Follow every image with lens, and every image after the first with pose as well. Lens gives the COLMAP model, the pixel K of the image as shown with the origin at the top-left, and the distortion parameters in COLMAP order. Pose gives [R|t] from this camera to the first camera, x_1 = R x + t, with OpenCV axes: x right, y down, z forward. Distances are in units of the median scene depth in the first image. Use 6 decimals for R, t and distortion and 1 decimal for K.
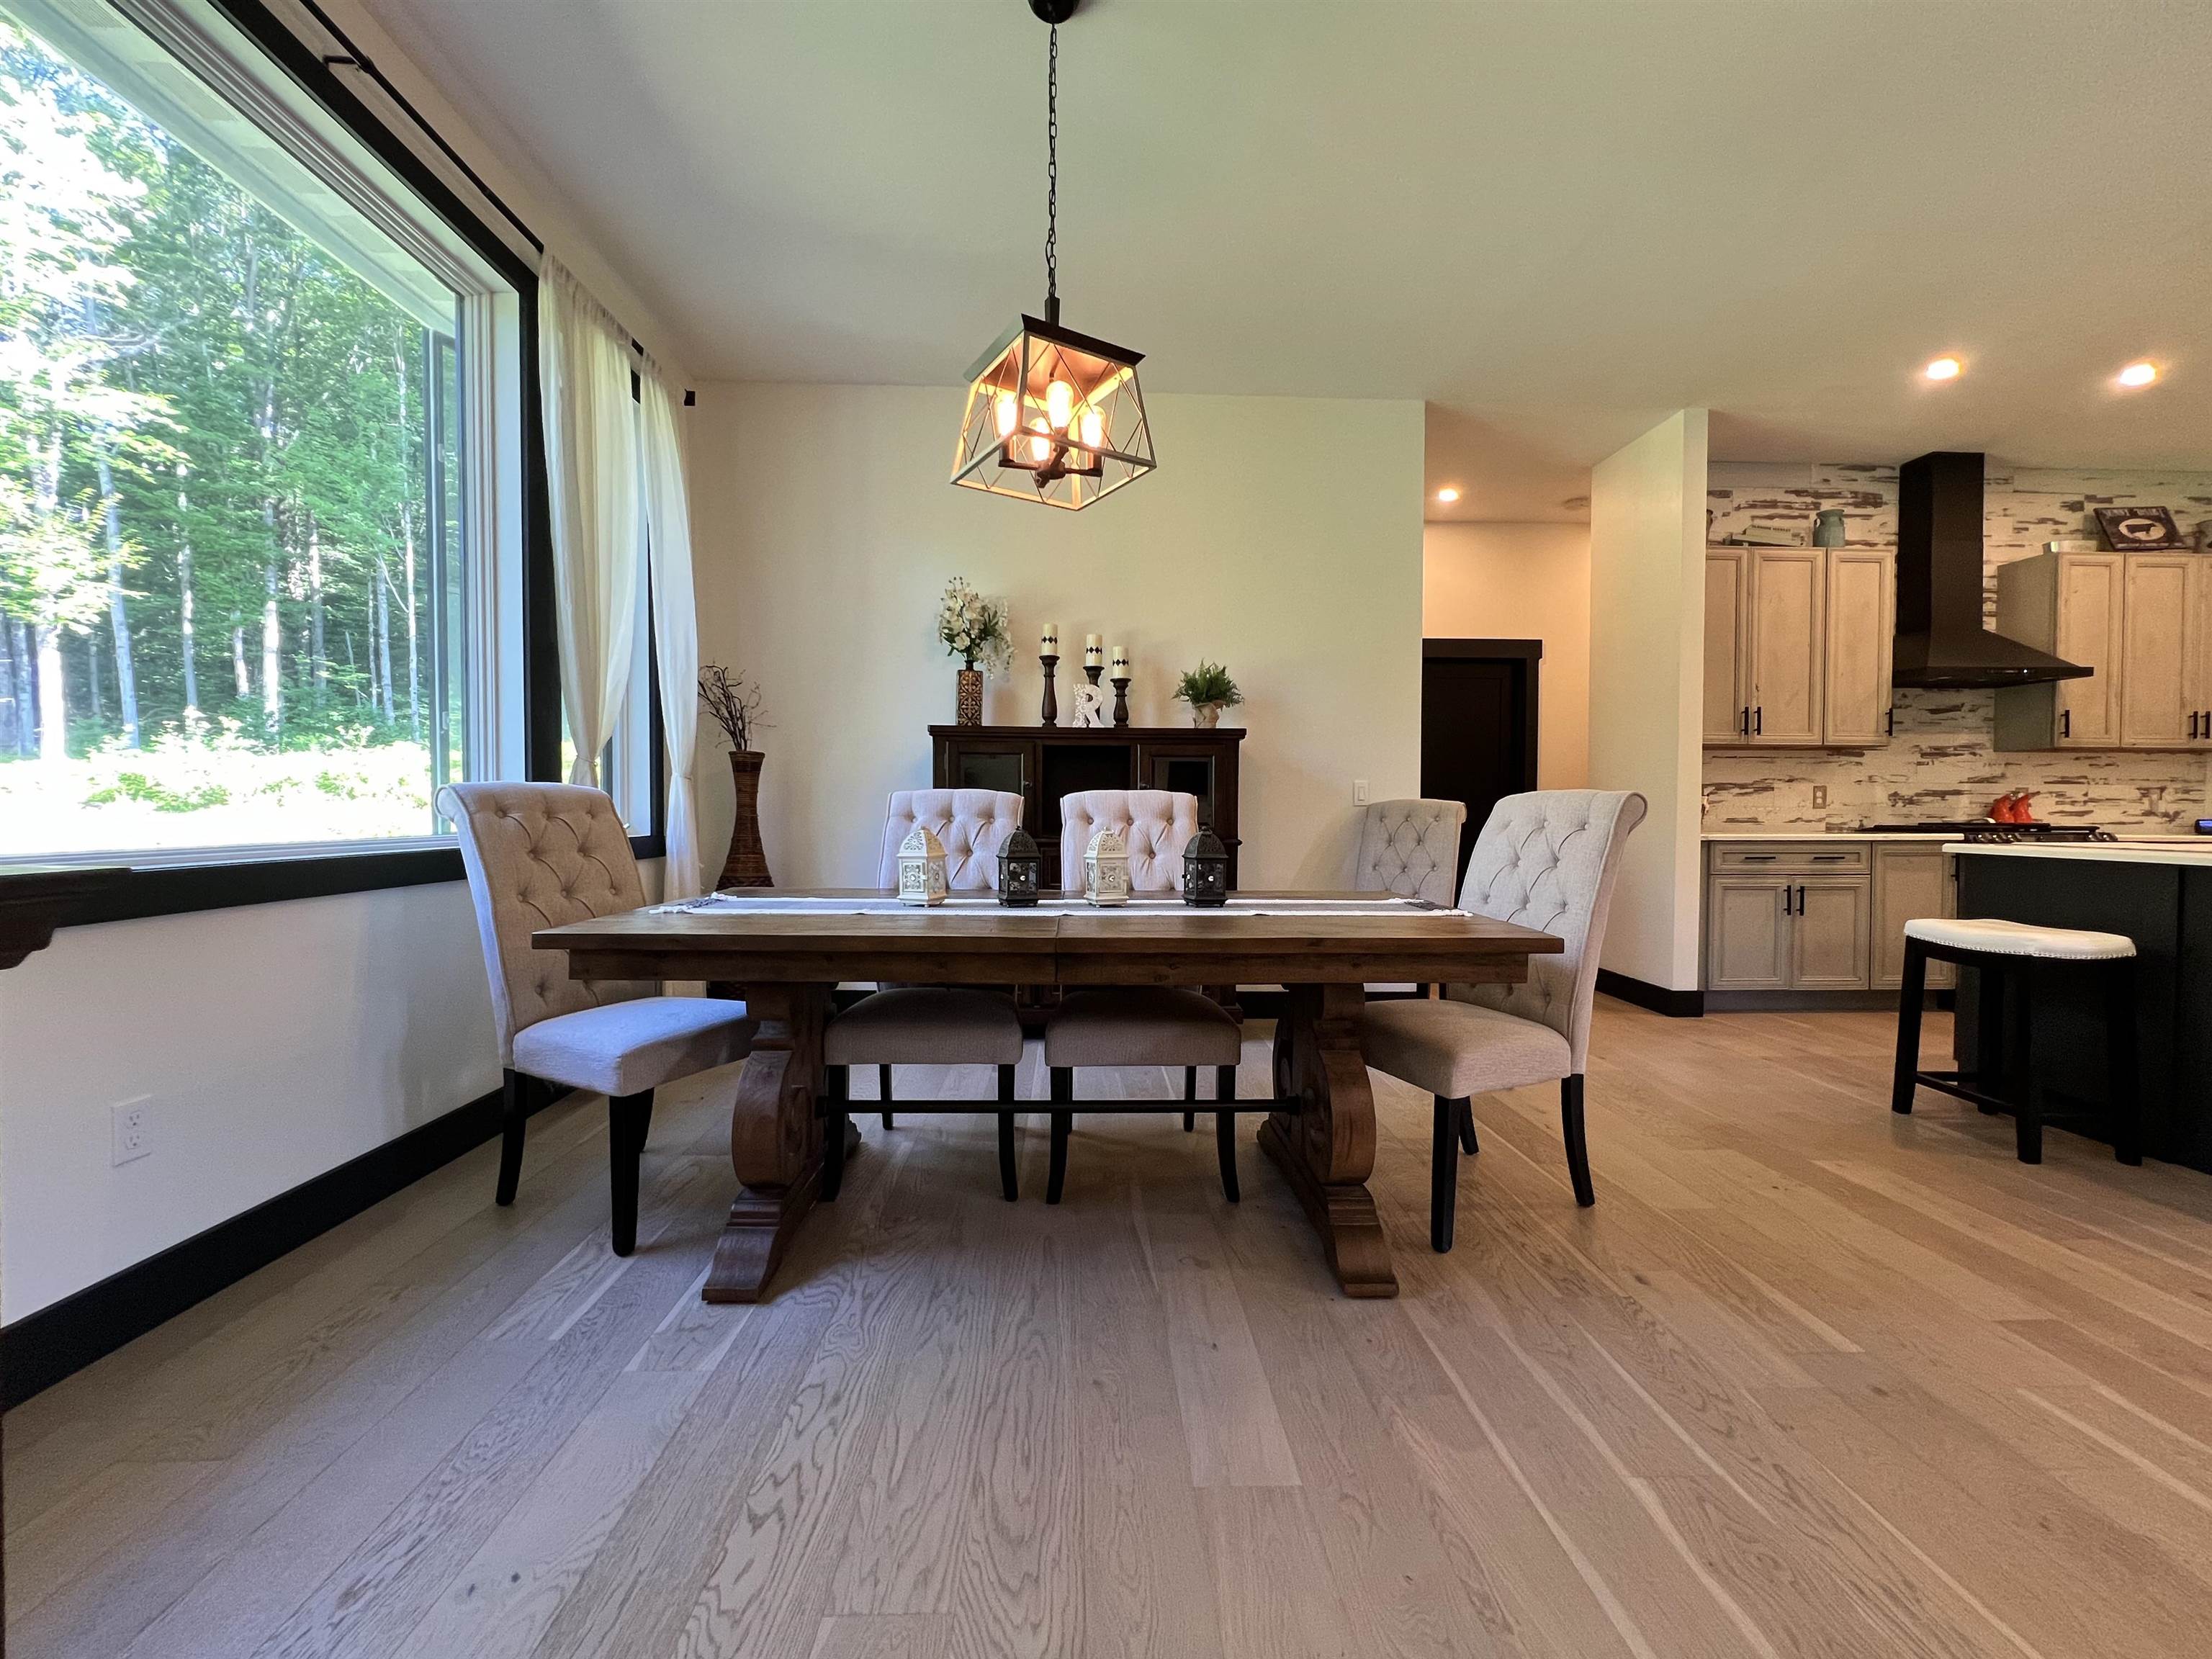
lens RADIAL K [[888.8, 0, 1103.5], [0, 888.8, 827.0], [0, 0, 1]] dist [0.000613, 0.000005]
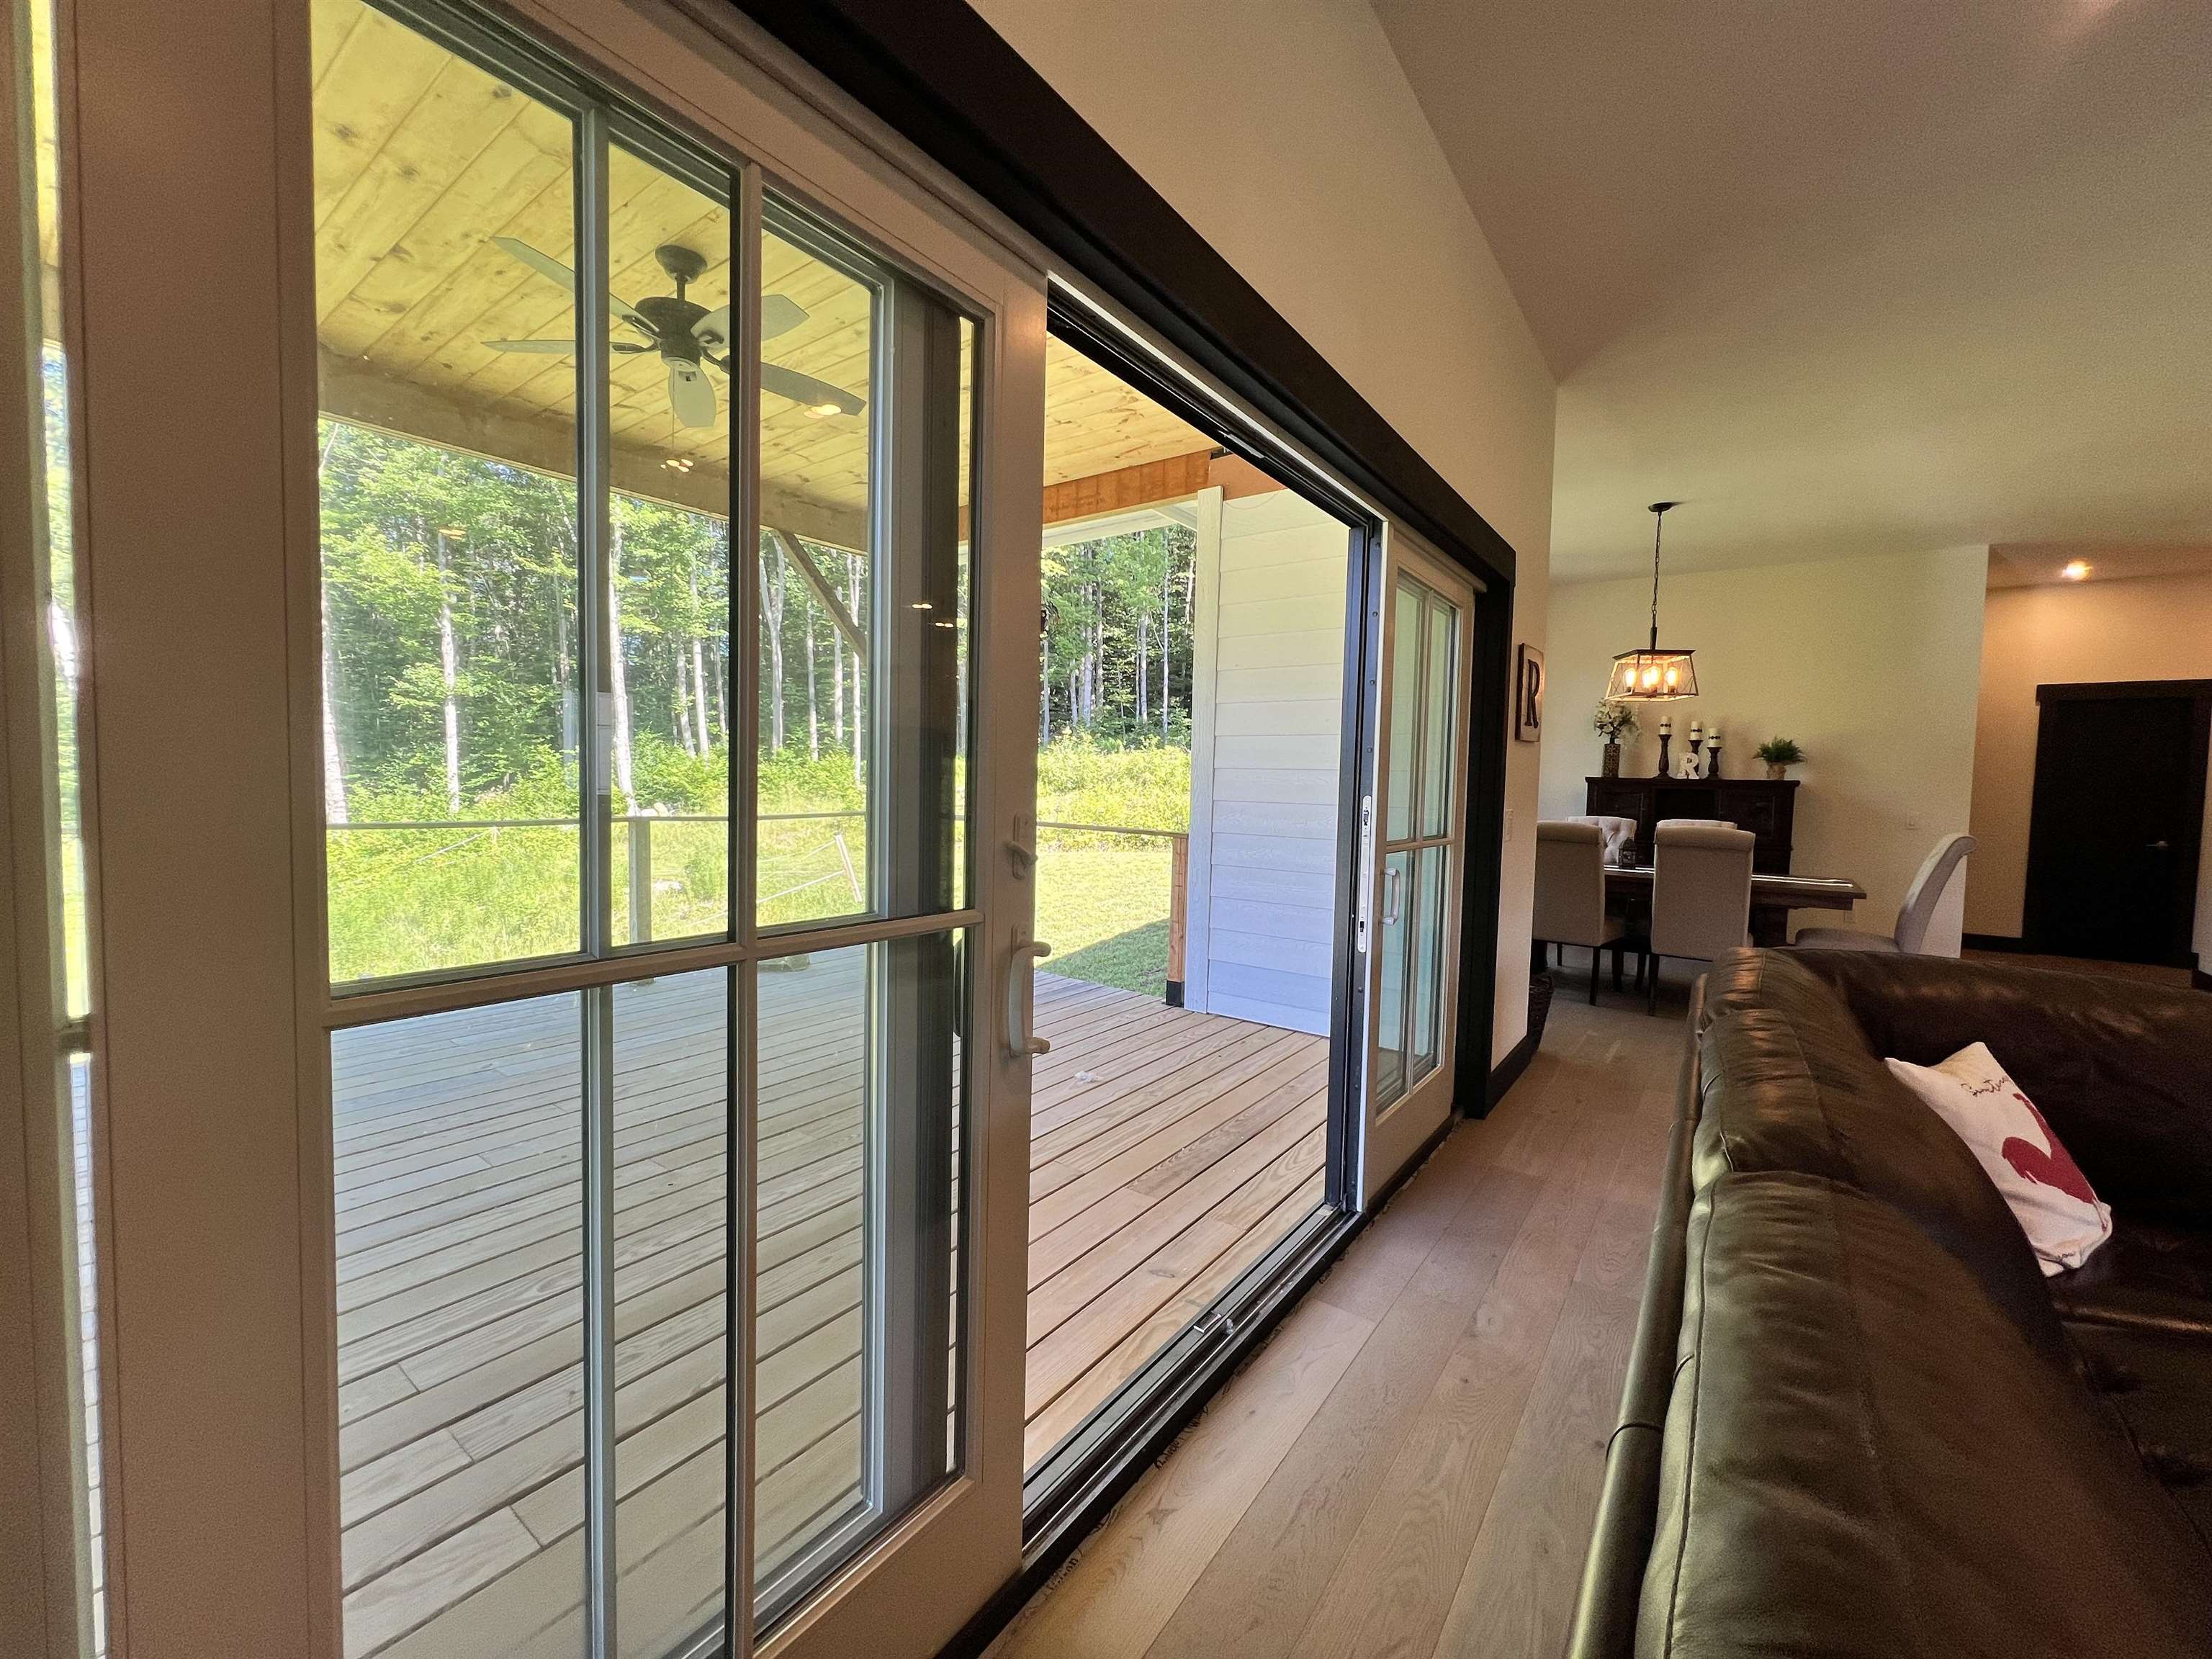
lens RADIAL K [[880.7, 0, 1106.5], [0, 880.7, 824.9], [0, 0, 1]] dist [-0.014686, -0.000266]
pose [[0.782301, 0.050323, -0.620865, 0.152303], [-0.042112, 0.998724, 0.027887, -0.020787], [0.621476, 0.004330, 0.783421, -0.990154]]
